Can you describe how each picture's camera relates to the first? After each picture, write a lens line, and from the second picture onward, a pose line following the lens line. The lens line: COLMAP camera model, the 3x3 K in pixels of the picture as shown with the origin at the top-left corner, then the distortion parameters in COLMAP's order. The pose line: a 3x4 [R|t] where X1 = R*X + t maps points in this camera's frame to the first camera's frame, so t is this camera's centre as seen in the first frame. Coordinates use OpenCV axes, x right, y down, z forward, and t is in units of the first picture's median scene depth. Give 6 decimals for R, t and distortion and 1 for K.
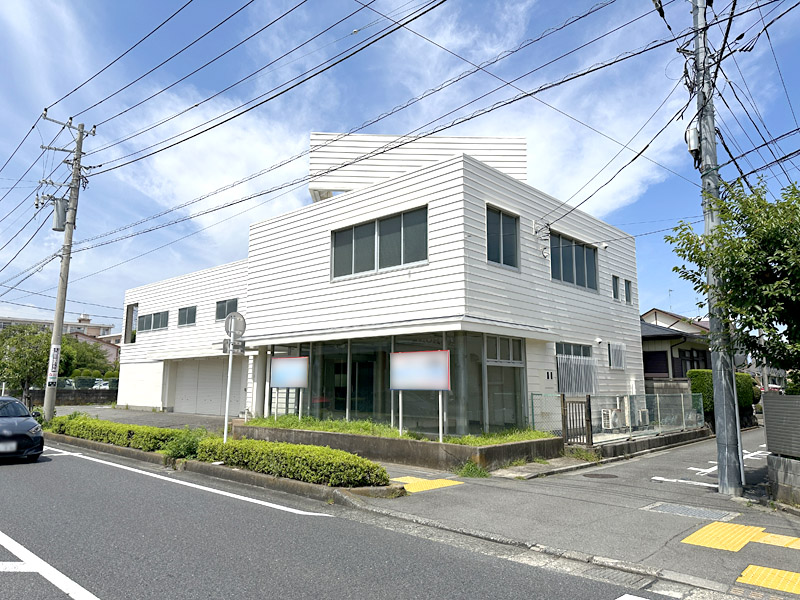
lens RADIAL K [[562.1, 0, 425.3], [0, 562.1, 295.9], [0, 0, 1]] dist [0.029196, -0.028984]
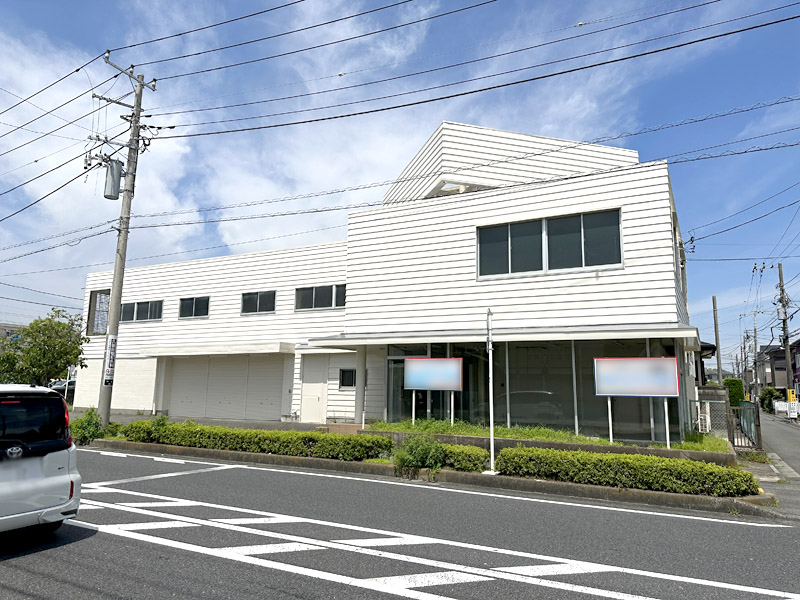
lens RADIAL K [[562.1, 0, 412.7], [0, 562.1, 307.7], [0, 0, 1]] dist [0.029196, -0.028984]
pose [[0.970475, 0.041731, 0.237566, -0.494659], [-0.046328, 0.998831, 0.013795, 0.013558], [-0.236713, -0.024393, 0.971273, 0.101580]]
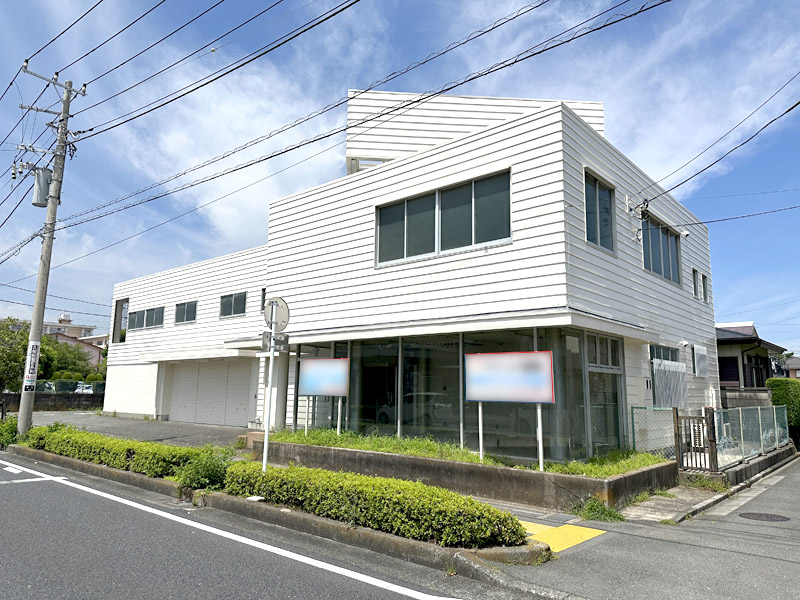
lens RADIAL K [[562.1, 0, 426.1], [0, 562.1, 301.3], [0, 0, 1]] dist [0.029196, -0.028984]
pose [[0.999573, 0.012658, 0.026350, -0.113933], [-0.012635, 0.999920, -0.001011, 0.023988], [-0.026361, 0.000678, 0.999652, 0.173457]]
